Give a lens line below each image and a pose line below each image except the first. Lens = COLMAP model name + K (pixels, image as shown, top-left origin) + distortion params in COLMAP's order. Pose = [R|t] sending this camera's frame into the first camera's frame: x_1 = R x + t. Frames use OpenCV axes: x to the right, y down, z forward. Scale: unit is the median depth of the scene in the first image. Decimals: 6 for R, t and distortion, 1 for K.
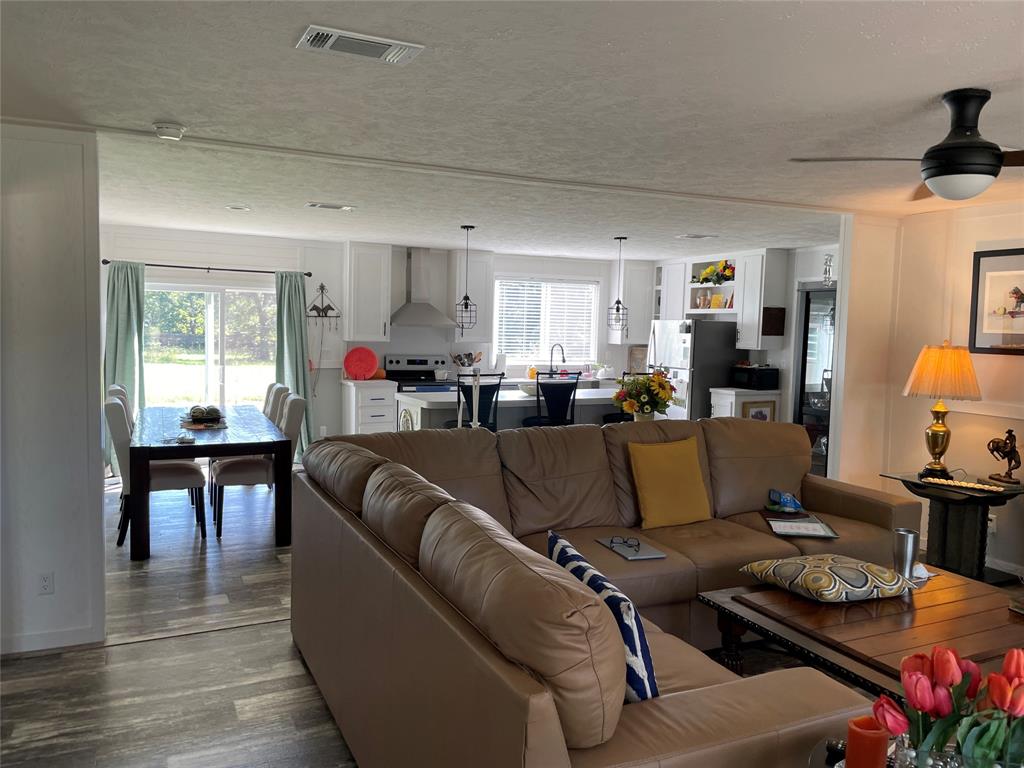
lens RADIAL K [[773.8, 0, 503.1], [0, 773.8, 379.5], [0, 0, 1]] dist [0.047237, -0.071273]
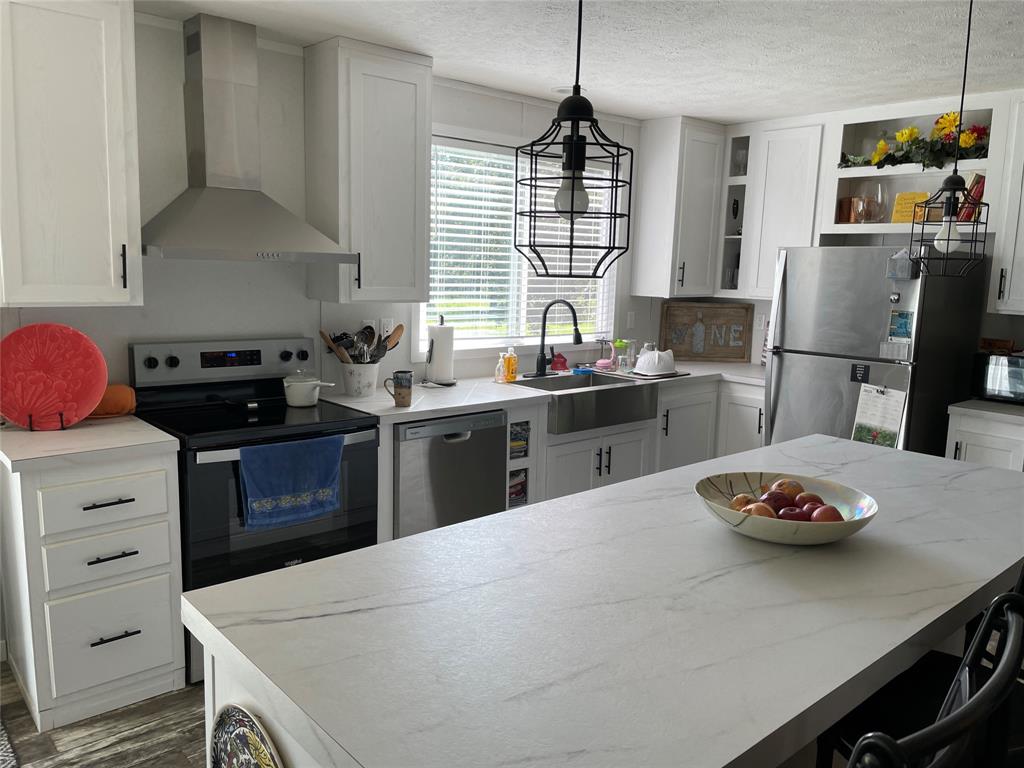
lens RADIAL K [[773.8, 0, 513.9], [0, 773.8, 380.1], [0, 0, 1]] dist [0.047237, -0.071273]
pose [[0.961688, -0.036784, 0.271669, -0.082148], [0.012307, 0.995751, 0.091259, -0.043252], [-0.273871, -0.084419, 0.958054, 0.609727]]
